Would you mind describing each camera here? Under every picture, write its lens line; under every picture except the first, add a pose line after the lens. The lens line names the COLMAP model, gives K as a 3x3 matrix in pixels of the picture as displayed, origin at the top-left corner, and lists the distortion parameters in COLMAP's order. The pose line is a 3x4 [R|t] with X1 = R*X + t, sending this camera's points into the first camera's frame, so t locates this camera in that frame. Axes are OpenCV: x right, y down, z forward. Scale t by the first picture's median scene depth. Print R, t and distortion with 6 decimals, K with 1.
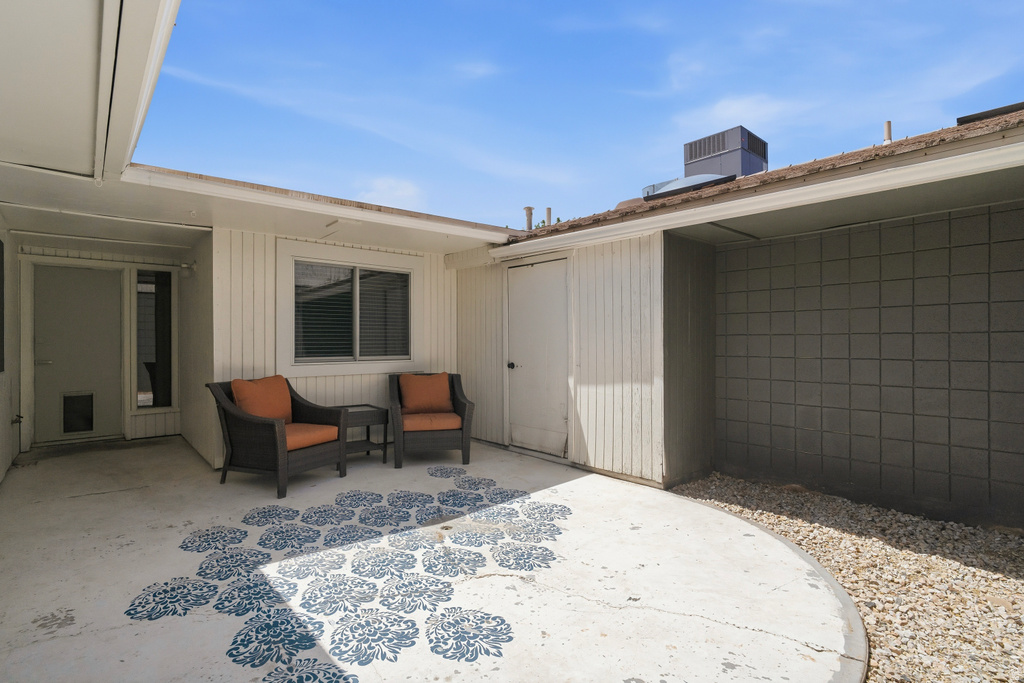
lens RADIAL K [[486.3, 0, 509.3], [0, 486.3, 341.1], [0, 0, 1]] dist [-0.006556, 0.000370]
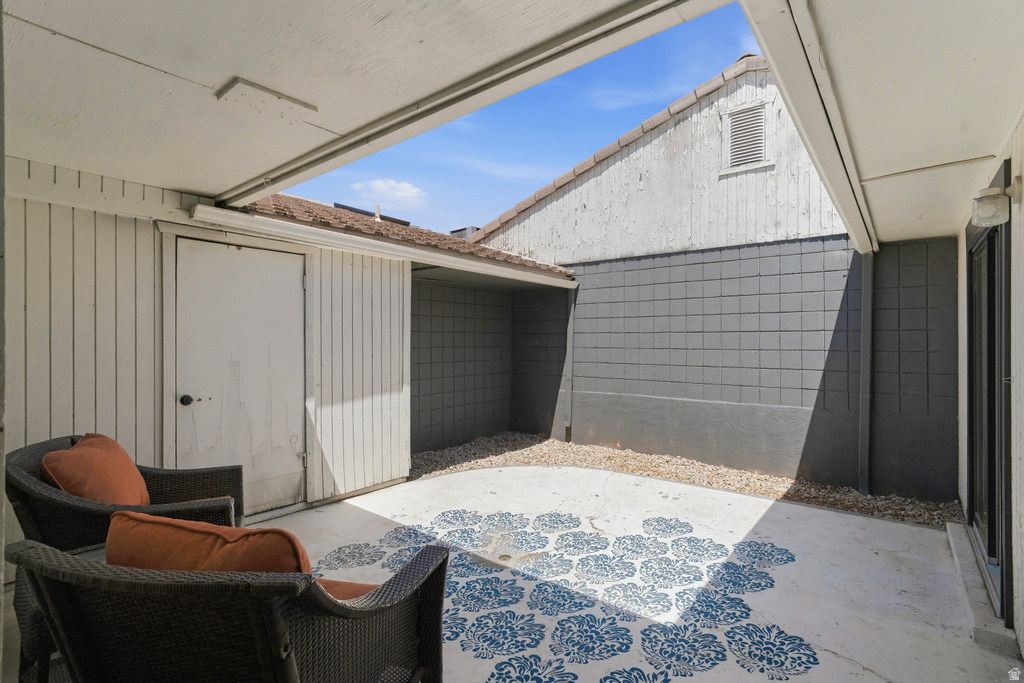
lens RADIAL K [[486.3, 0, 509.3], [0, 486.3, 341.1], [0, 0, 1]] dist [-0.006556, 0.000370]
pose [[-0.161254, 0.004558, 0.986902, -1.197379], [-0.000539, 0.999989, -0.004706, -0.036910], [-0.986913, -0.001291, -0.161250, 1.285332]]
